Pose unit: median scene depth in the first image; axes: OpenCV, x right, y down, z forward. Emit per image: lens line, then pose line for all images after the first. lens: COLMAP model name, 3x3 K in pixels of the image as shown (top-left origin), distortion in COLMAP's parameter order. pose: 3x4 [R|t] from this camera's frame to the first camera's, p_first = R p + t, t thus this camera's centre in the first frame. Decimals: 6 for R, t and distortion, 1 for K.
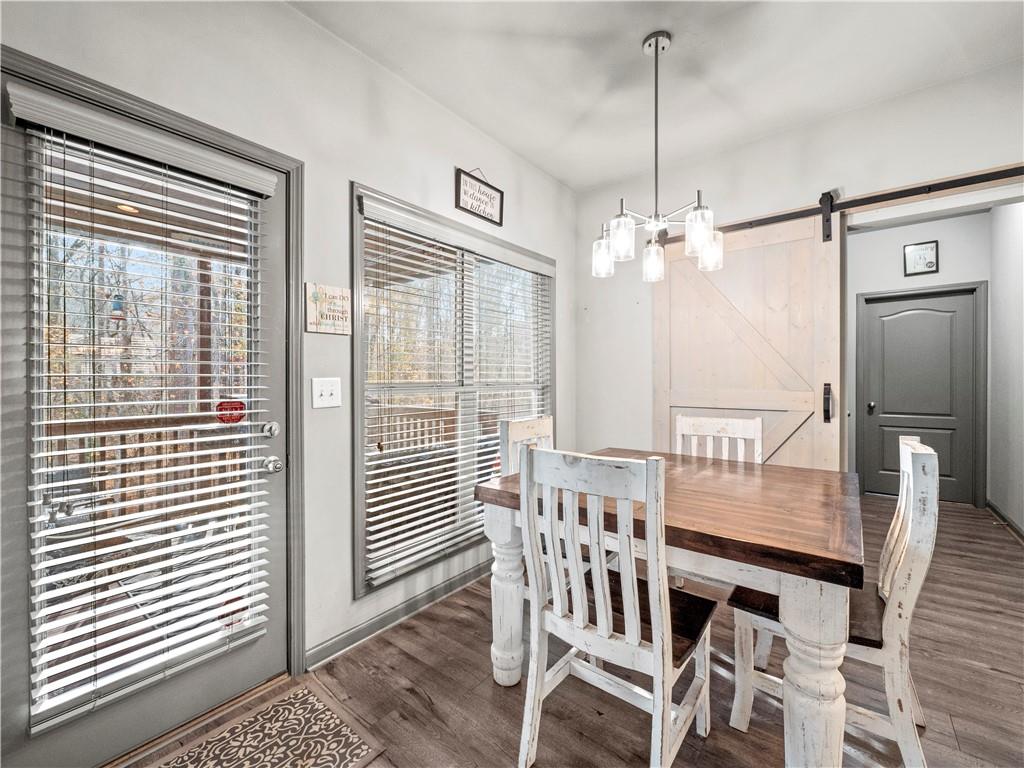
lens RADIAL K [[427.6, 0, 510.5], [0, 427.6, 382.3], [0, 0, 1]] dist [-0.001907, -0.000477]
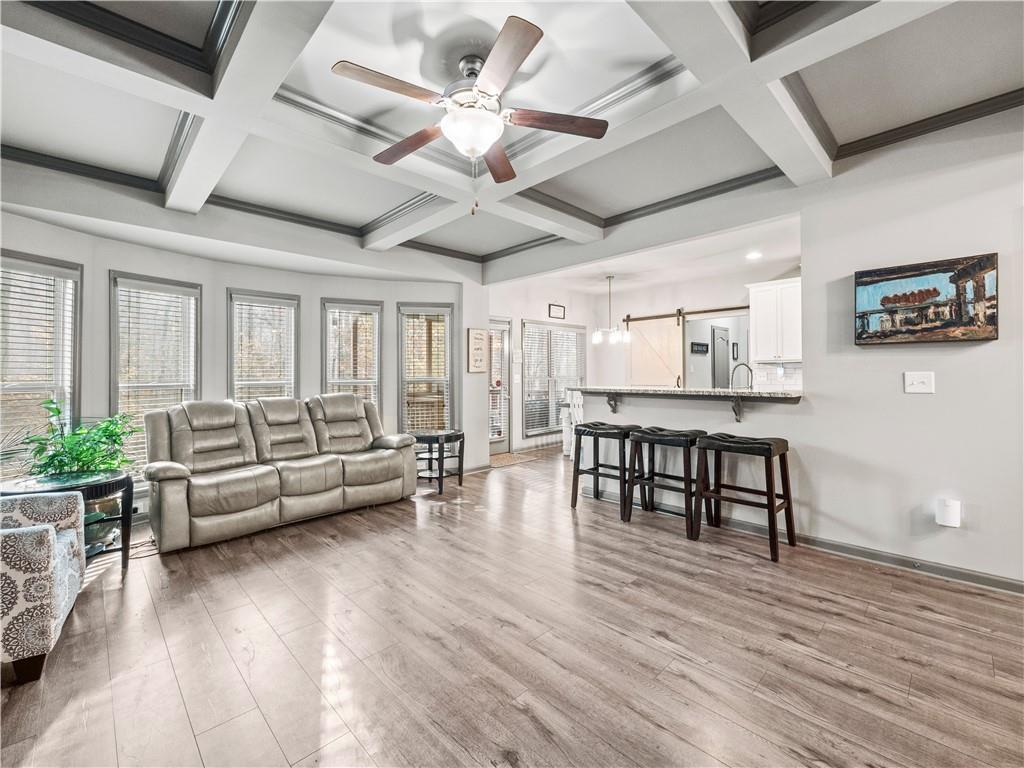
lens RADIAL K [[433.4, 0, 509.4], [0, 433.4, 375.2], [0, 0, 1]] dist [0.003506, 0.000178]
pose [[0.990592, -0.006344, -0.136699, 0.009301], [0.005223, 0.999950, -0.008556, 0.019693], [0.136746, 0.007761, 0.990576, -2.063904]]
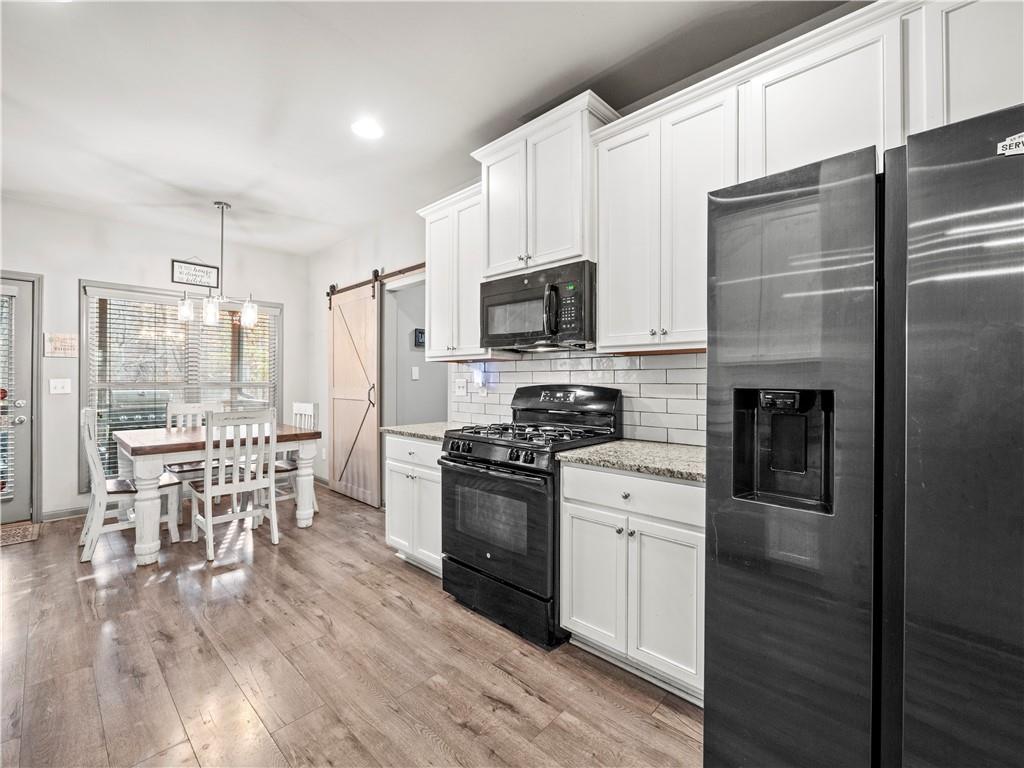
lens RADIAL K [[427.6, 0, 509.1], [0, 427.6, 382.2], [0, 0, 1]] dist [-0.001907, -0.000477]
pose [[0.997006, 0.002278, -0.077291, 1.417832], [-0.002926, 0.999962, -0.008273, 0.012953], [0.077270, 0.008474, 0.996974, -0.650201]]
